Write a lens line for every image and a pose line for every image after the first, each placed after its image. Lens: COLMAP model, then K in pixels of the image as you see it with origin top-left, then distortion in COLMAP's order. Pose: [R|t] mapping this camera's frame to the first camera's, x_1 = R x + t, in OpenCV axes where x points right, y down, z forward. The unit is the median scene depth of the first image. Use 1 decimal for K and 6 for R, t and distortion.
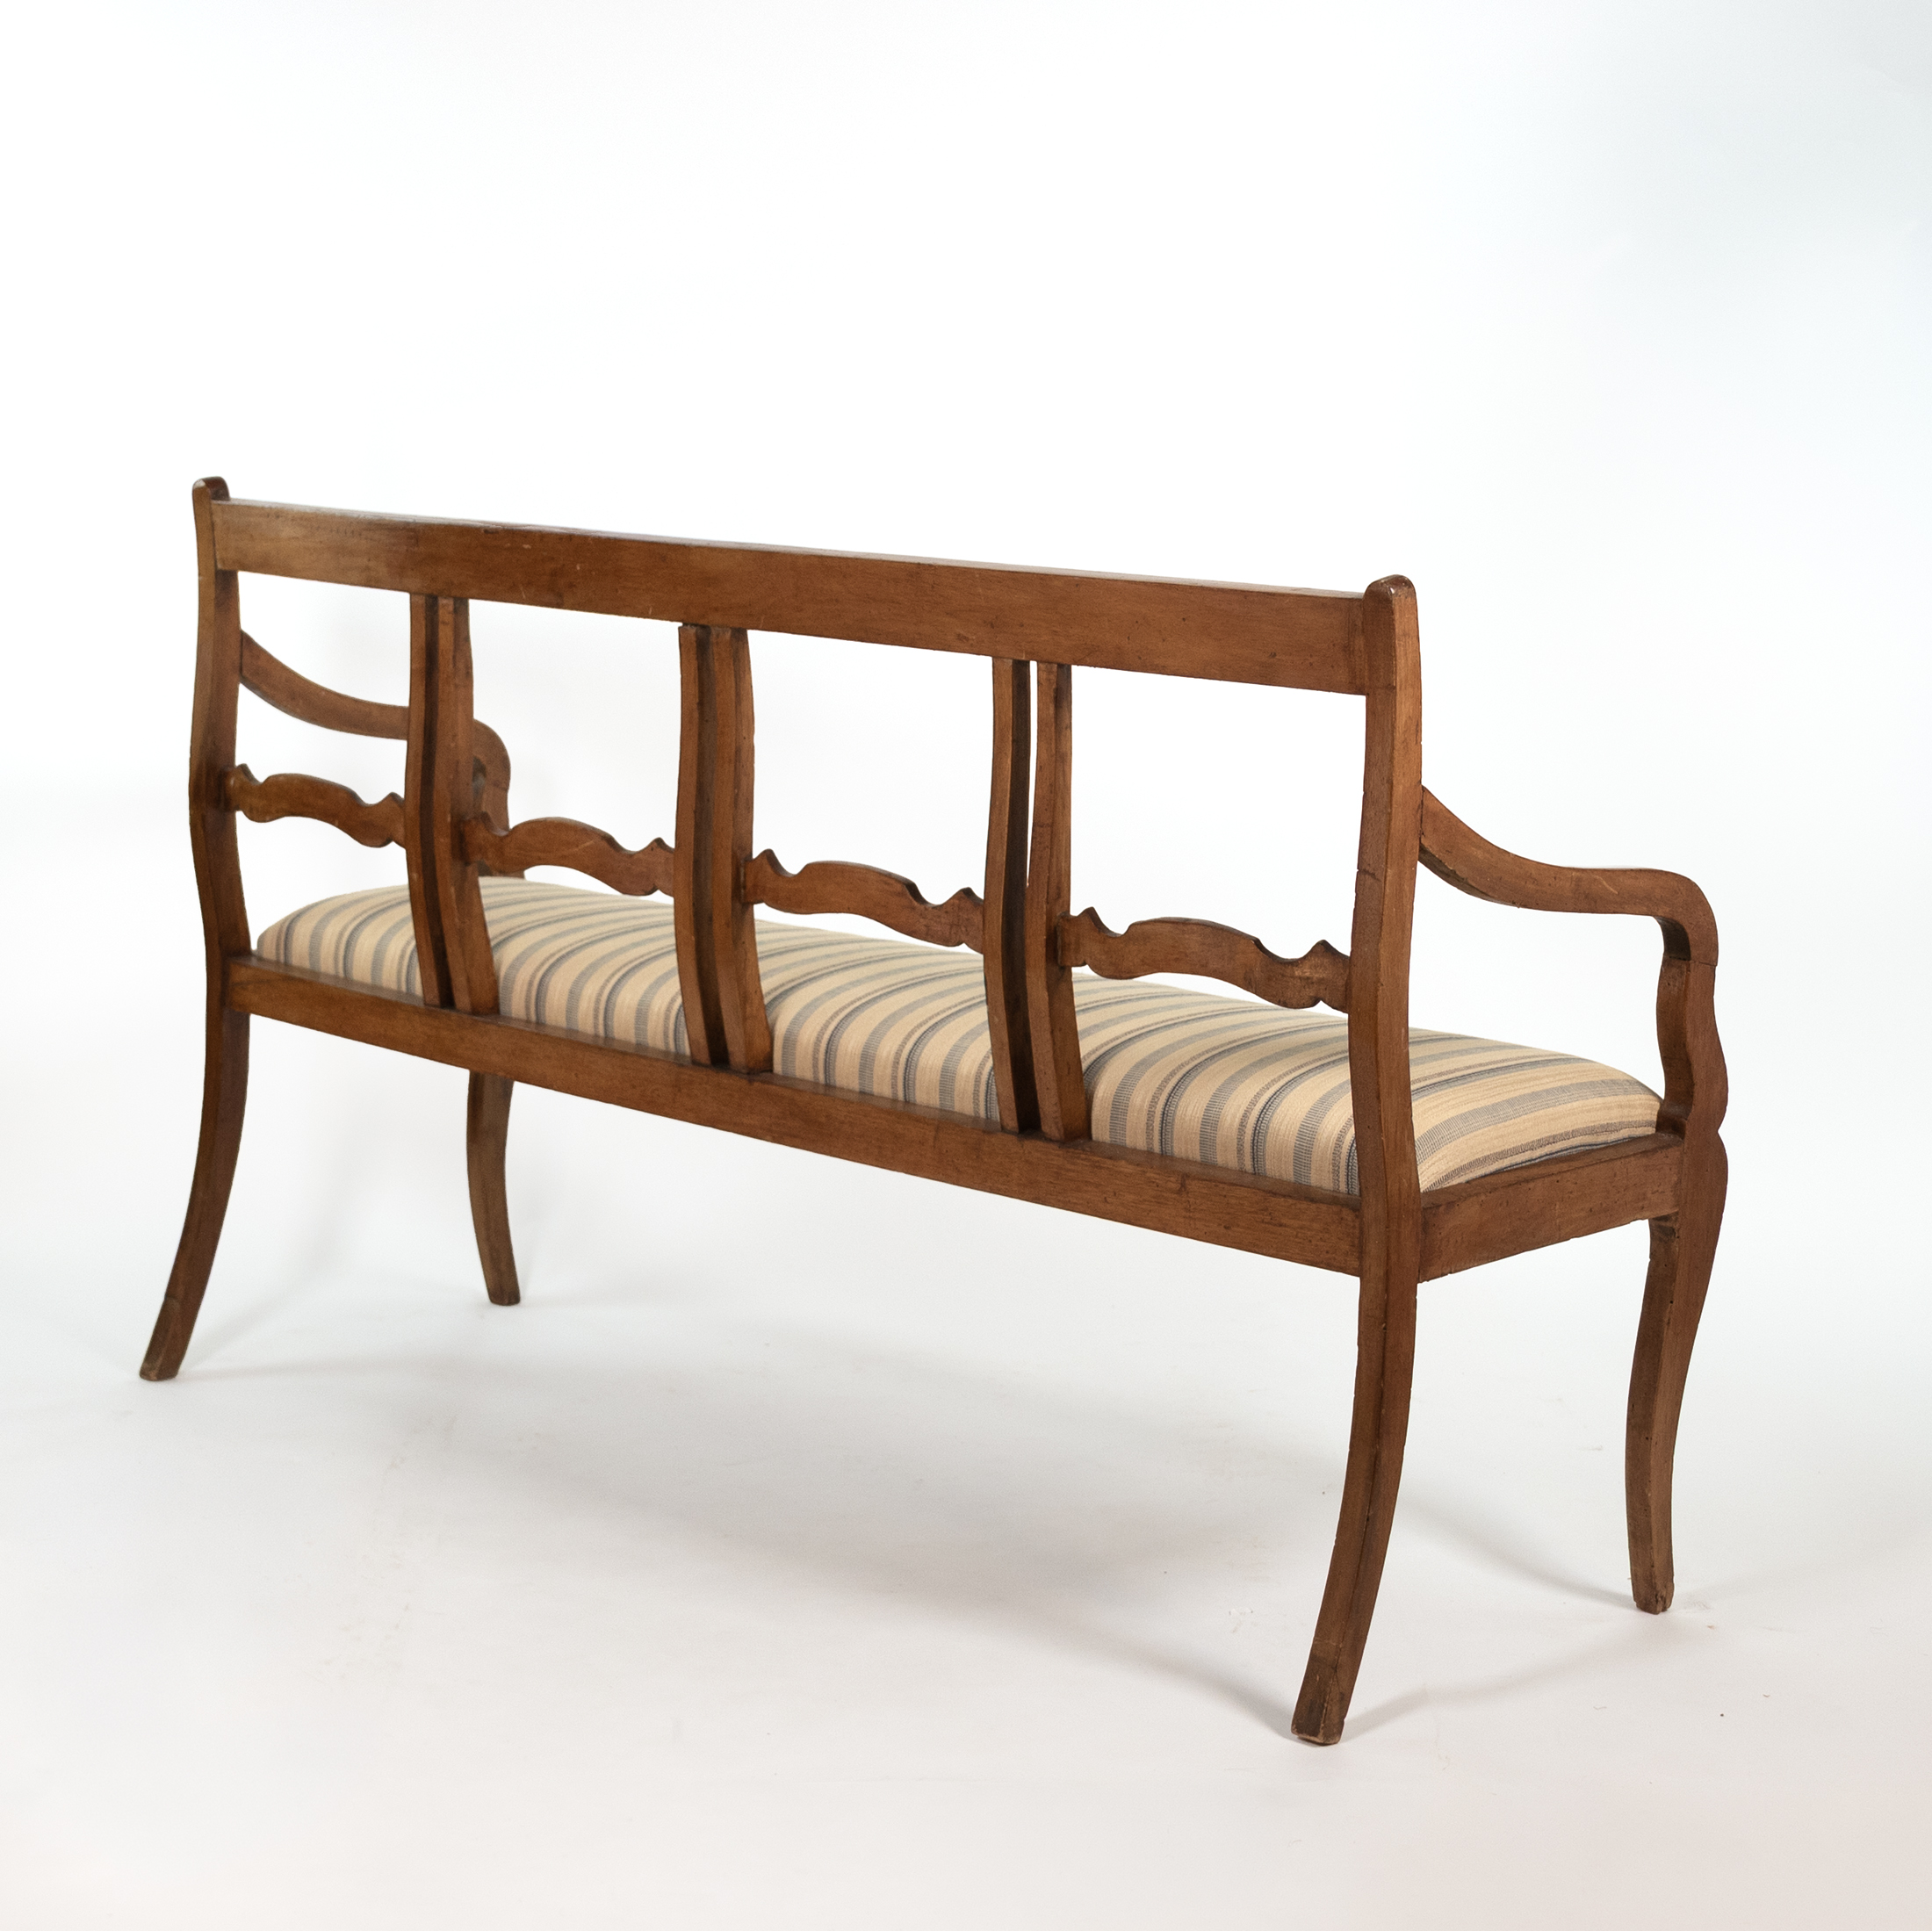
lens RADIAL K [[3496.9, 0, 966.0], [0, 3496.9, 965.5], [0, 0, 1]] dist [0.023597, 0.008559]
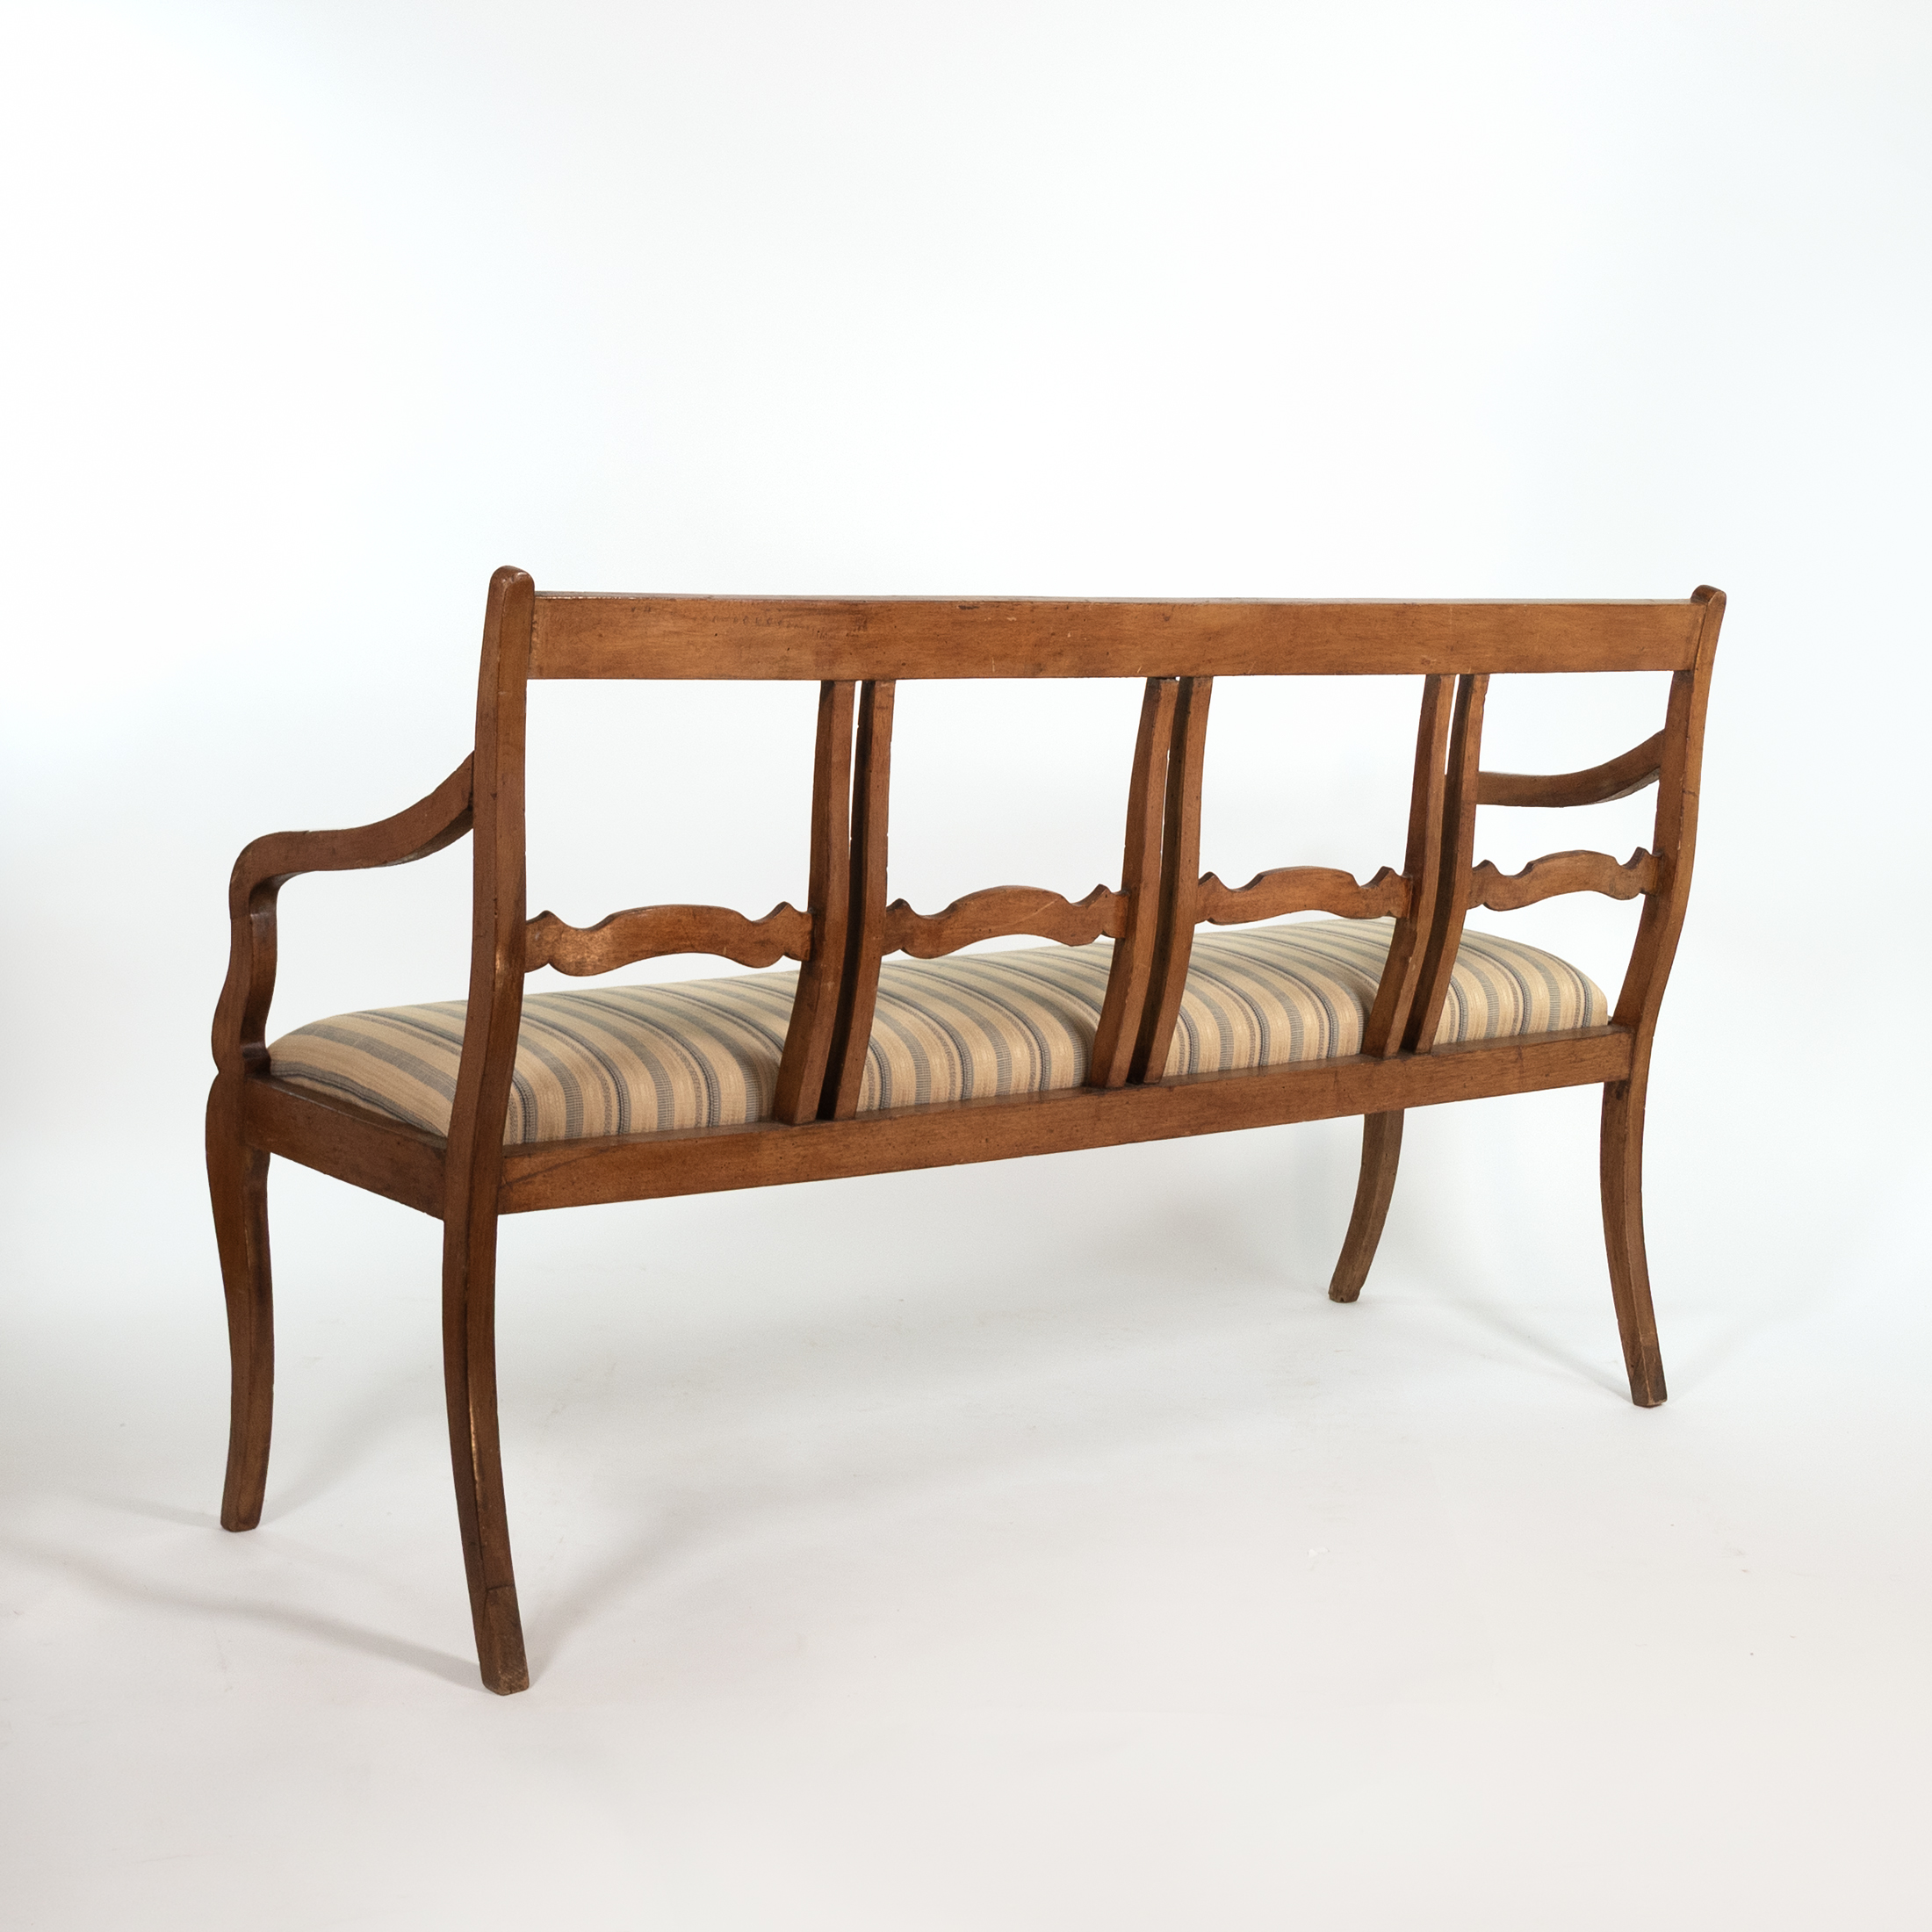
lens RADIAL K [[3298.5, 0, 966.0], [0, 3298.5, 966.0], [0, 0, 1]] dist [0.038740, 0.128681]
pose [[0.203727, -0.194395, 0.959534, -1.067782], [0.118251, 0.977799, 0.172989, -0.191997], [-0.971860, 0.078223, 0.222191, 0.839596]]
